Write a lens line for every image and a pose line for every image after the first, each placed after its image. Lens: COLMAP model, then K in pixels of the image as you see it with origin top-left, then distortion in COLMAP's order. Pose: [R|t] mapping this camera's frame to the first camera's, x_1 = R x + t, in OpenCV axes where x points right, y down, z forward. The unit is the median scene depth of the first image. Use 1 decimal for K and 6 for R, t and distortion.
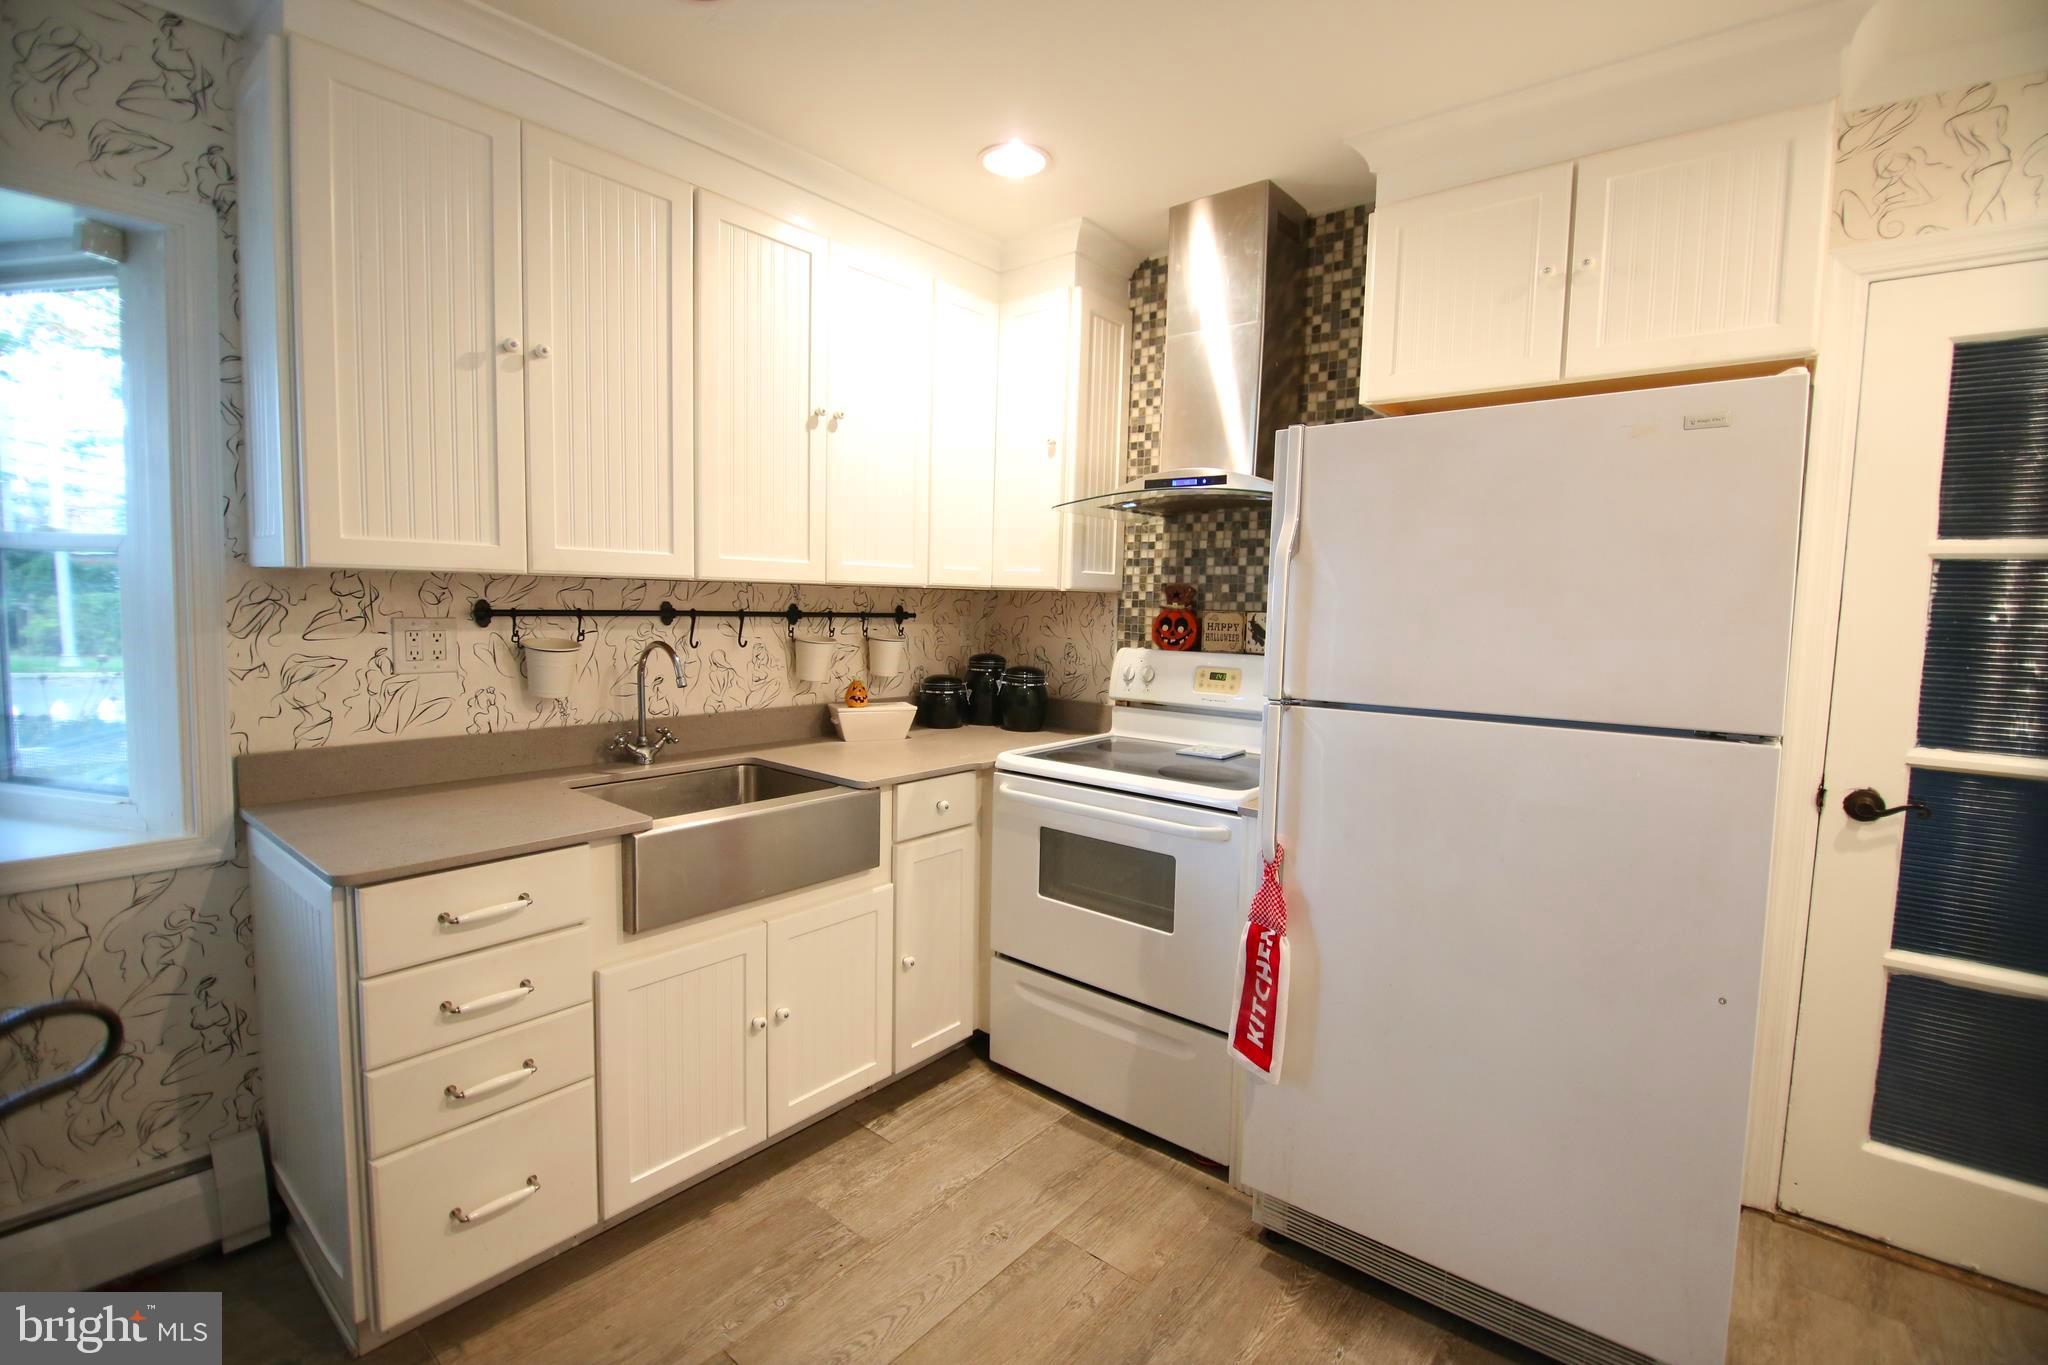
lens RADIAL K [[913.8, 0, 1021.4], [0, 913.8, 674.2], [0, 0, 1]] dist [-0.003181, -0.009878]
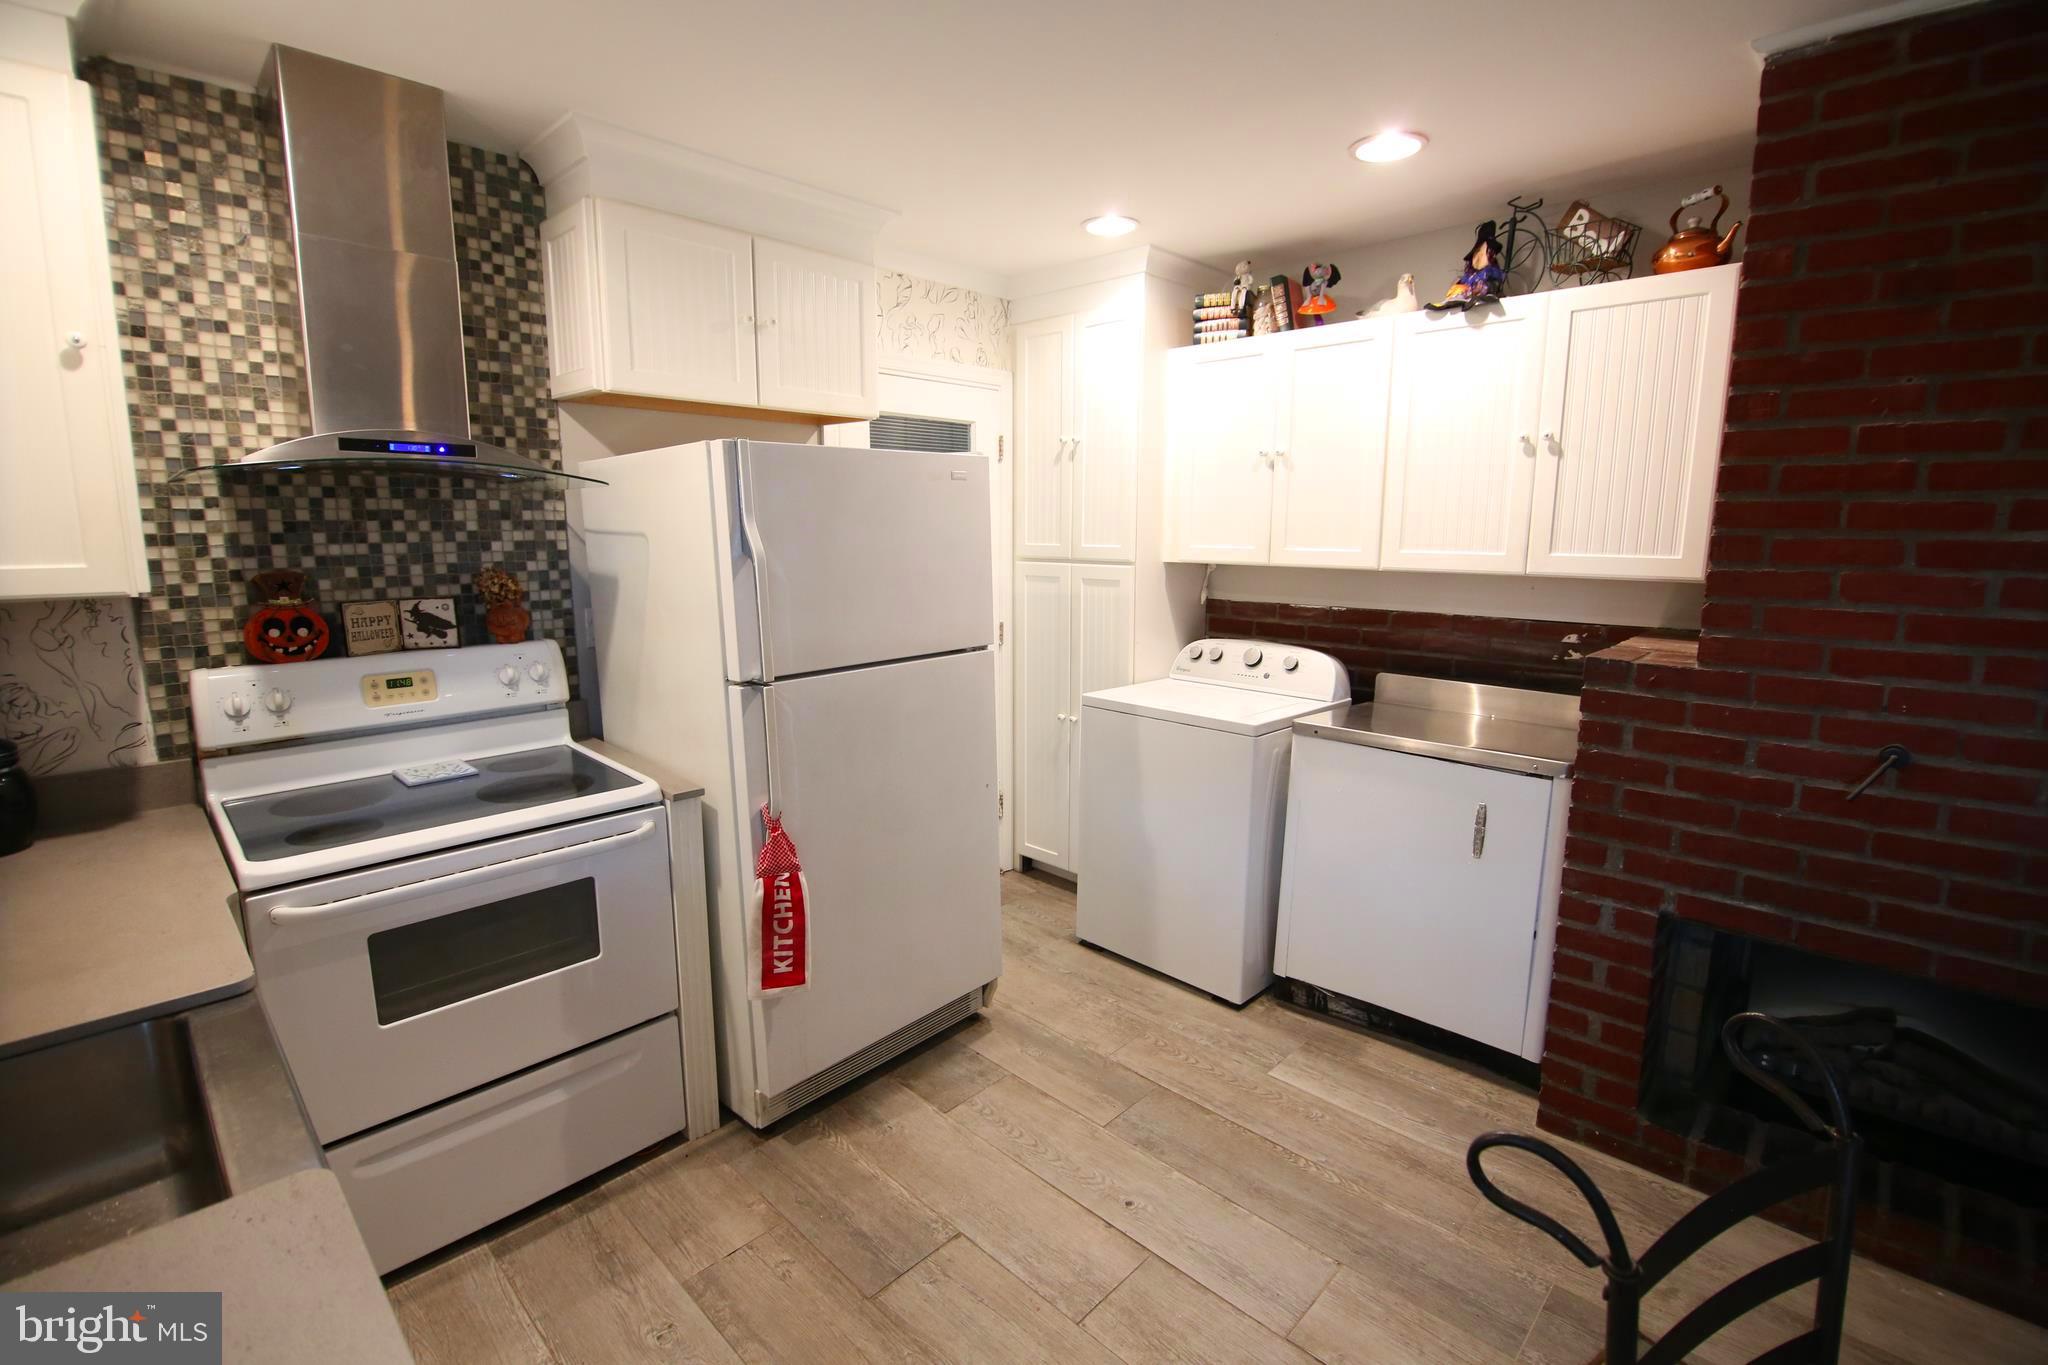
lens RADIAL K [[913.8, 0, 1021.4], [0, 913.8, 674.2], [0, 0, 1]] dist [-0.003181, -0.009878]
pose [[0.069030, -0.185401, 0.980235, -0.516174], [0.080331, 0.980422, 0.179779, -0.101859], [-0.994375, 0.066333, 0.082572, 0.367319]]
